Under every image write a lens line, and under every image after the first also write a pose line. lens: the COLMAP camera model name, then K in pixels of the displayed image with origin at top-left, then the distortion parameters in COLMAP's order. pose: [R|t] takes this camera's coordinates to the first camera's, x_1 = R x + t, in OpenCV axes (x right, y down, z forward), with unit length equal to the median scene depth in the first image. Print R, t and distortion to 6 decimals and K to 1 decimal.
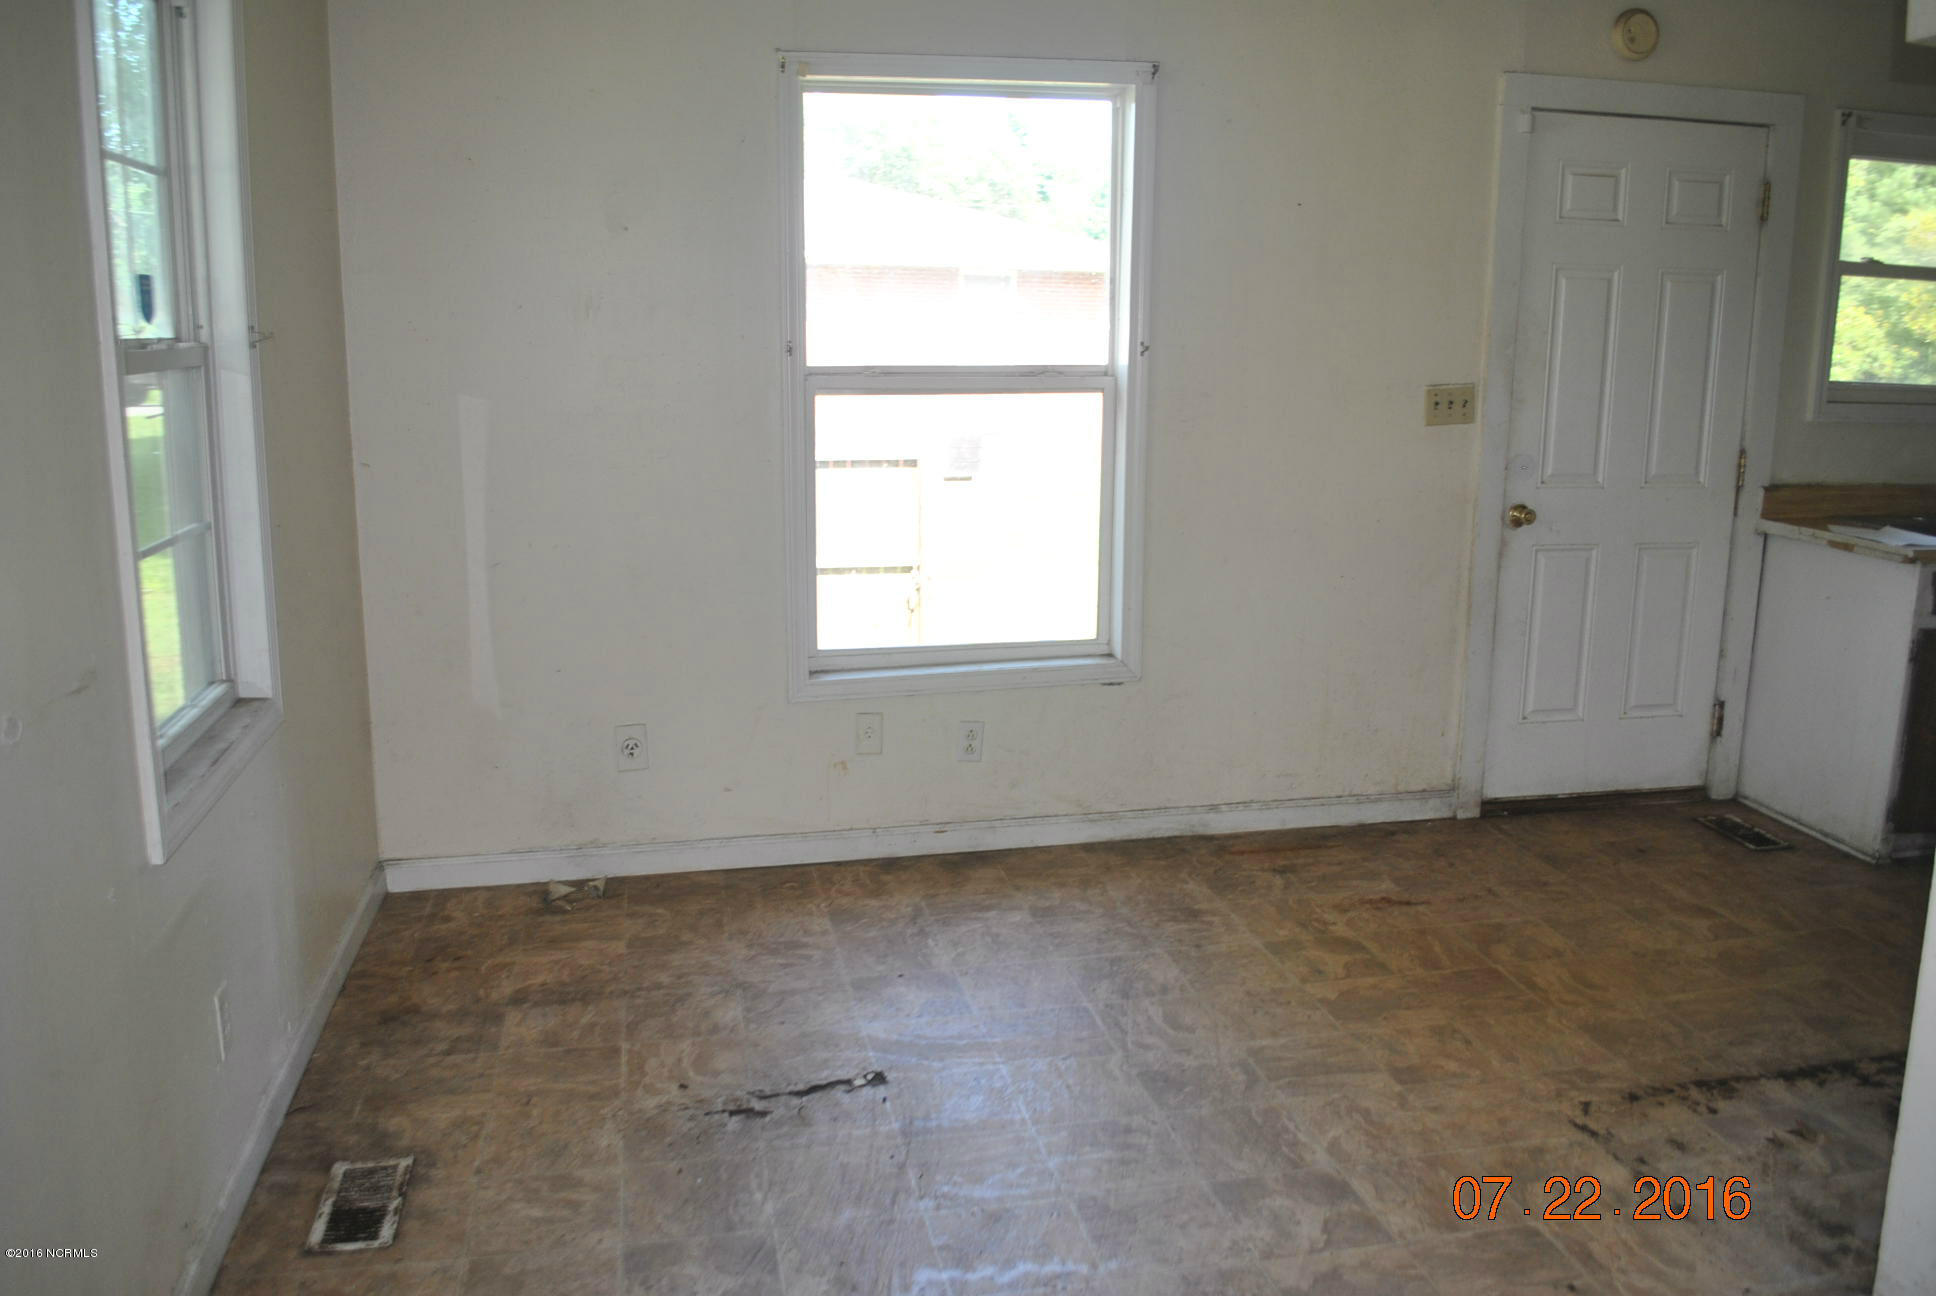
lens RADIAL K [[1530.7, 0, 977.0], [0, 1530.7, 654.0], [0, 0, 1]] dist [-0.077453, 0.005629]
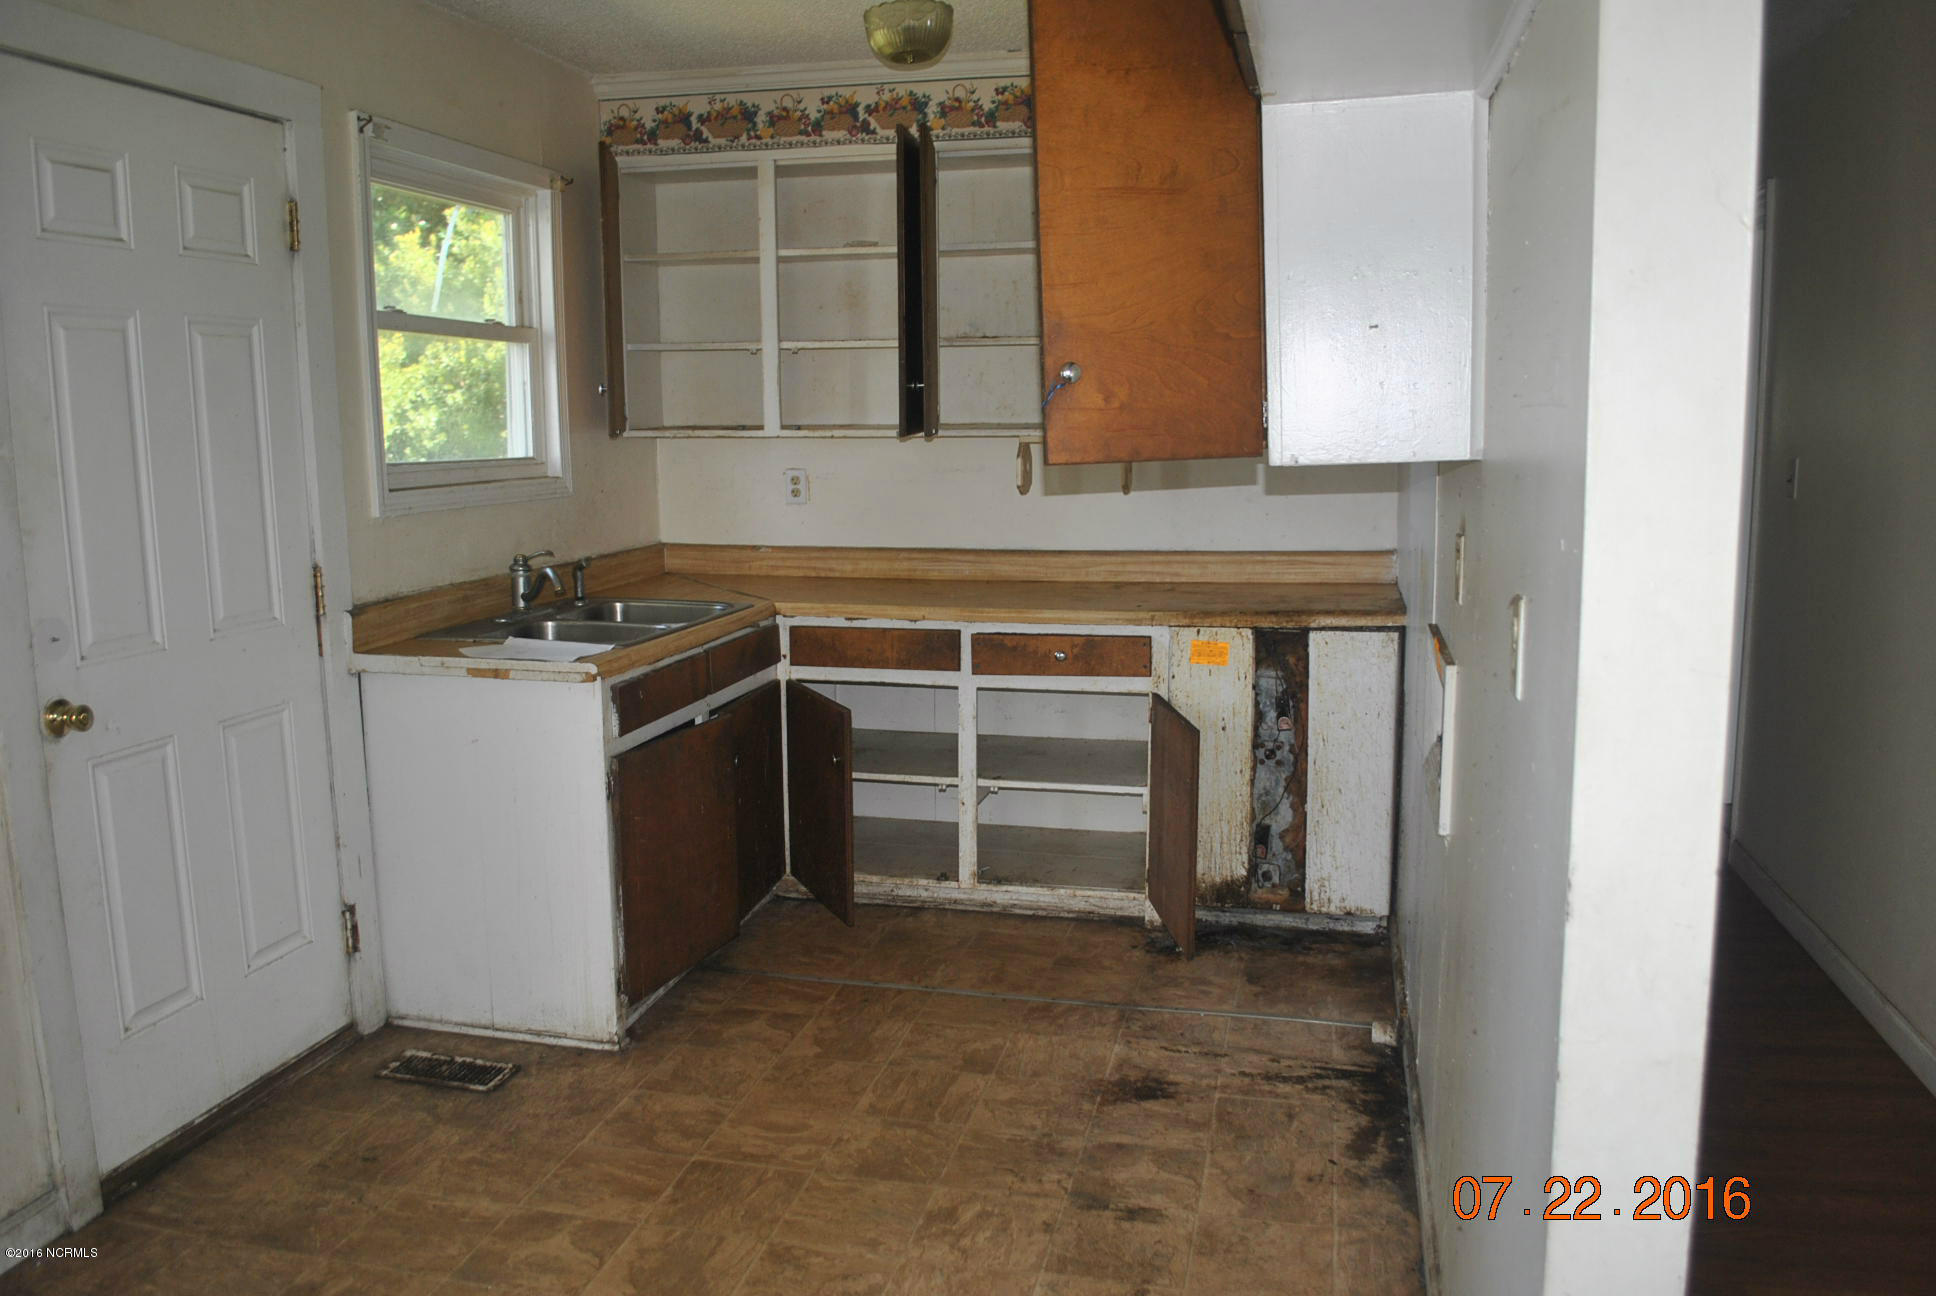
lens RADIAL K [[1530.7, 0, 972.9], [0, 1530.7, 651.1], [0, 0, 1]] dist [-0.077453, 0.005629]
pose [[0.420954, -0.155305, 0.893688, -0.016313], [0.203819, 0.976235, 0.073646, -0.091220], [-0.883887, 0.151149, 0.442604, 0.431367]]
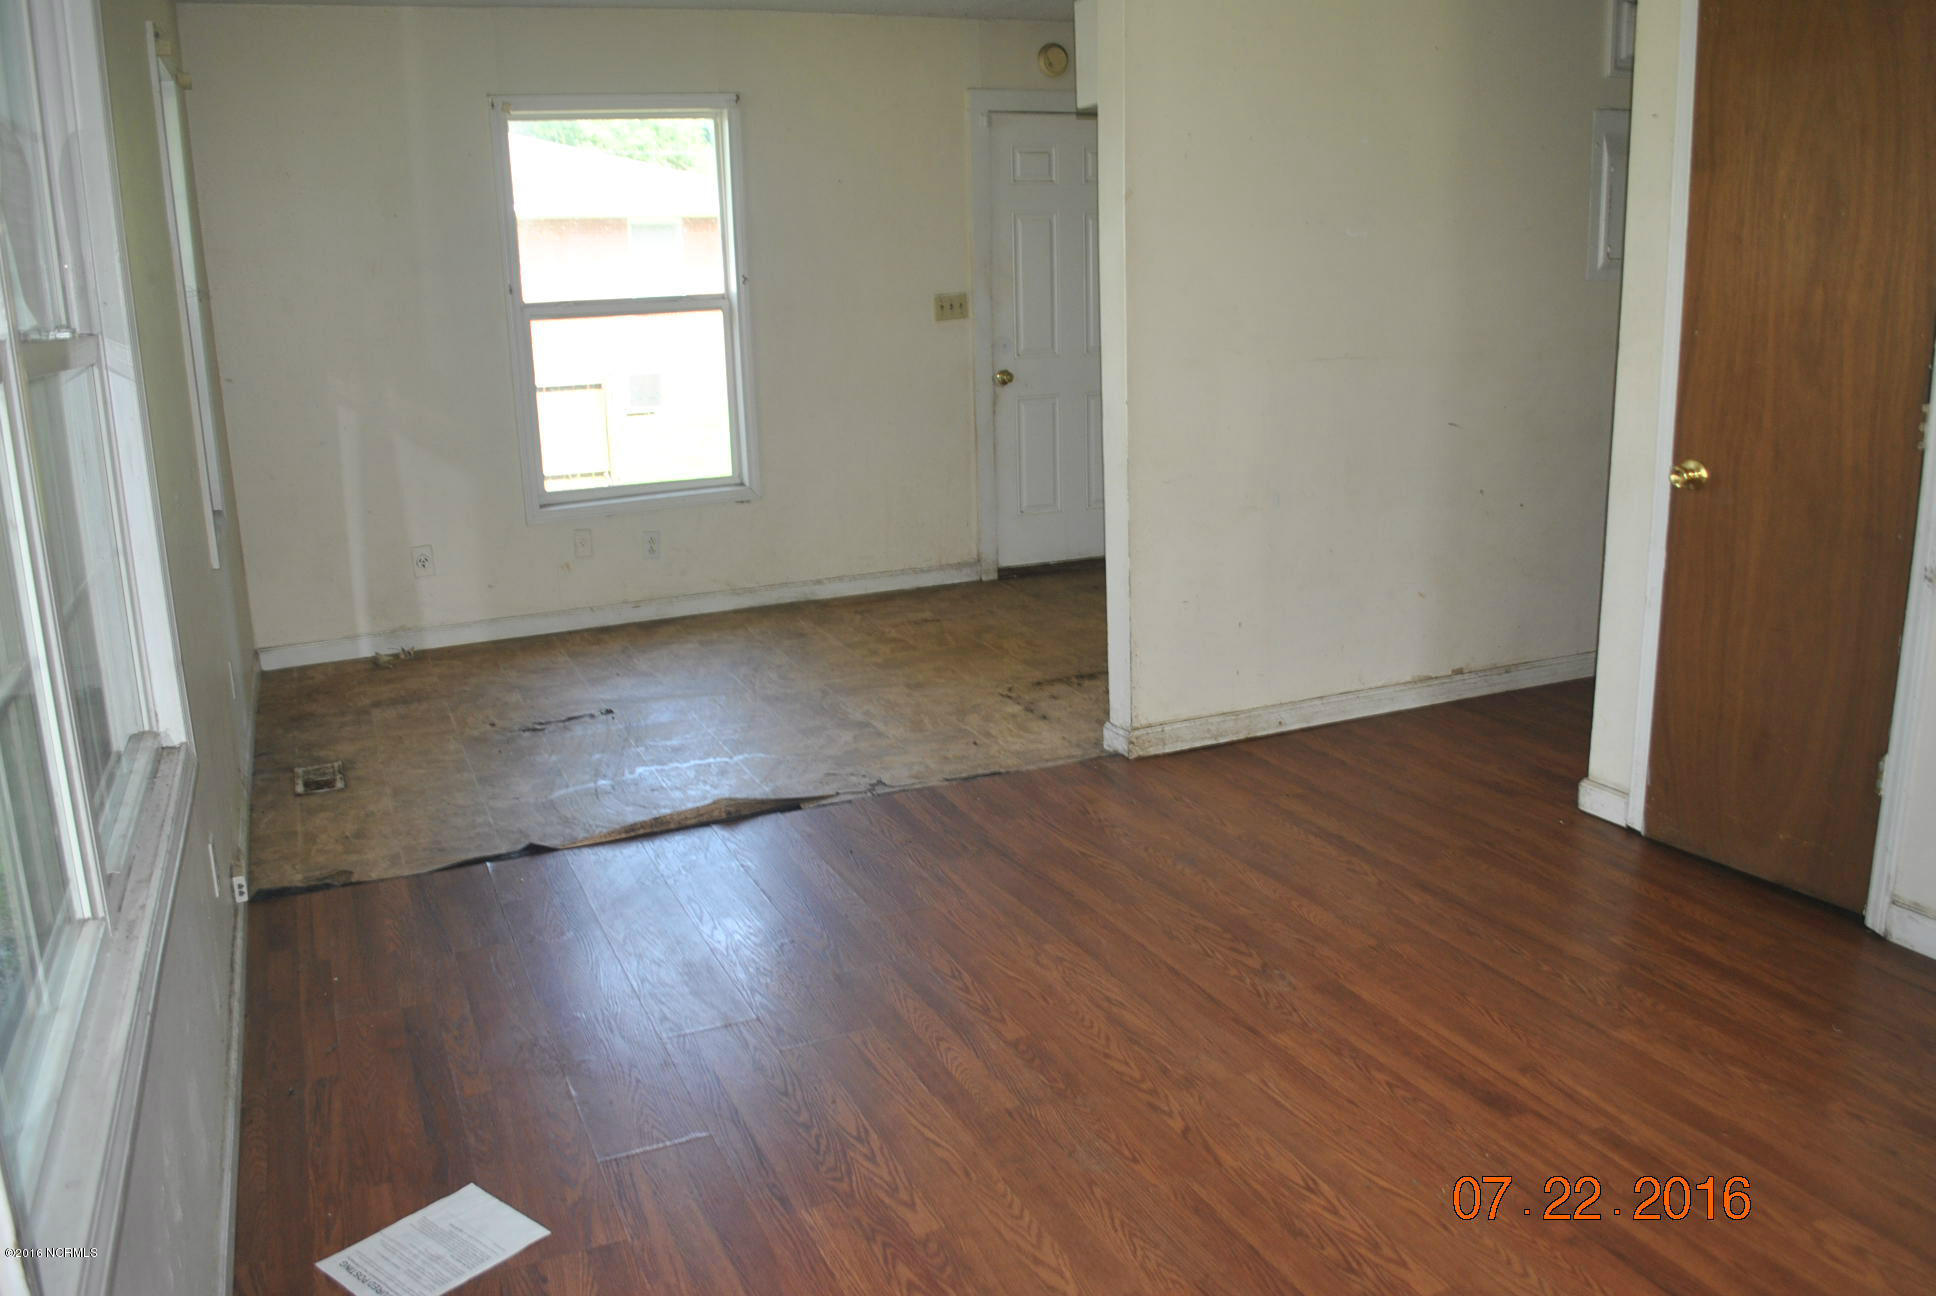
lens RADIAL K [[1530.7, 0, 955.7], [0, 1530.7, 643.6], [0, 0, 1]] dist [-0.077453, 0.005629]
pose [[0.980748, -0.080641, 0.177851, 0.014081], [0.074862, 0.996432, 0.038979, 0.118355], [-0.180360, -0.024914, 0.983285, -0.542427]]
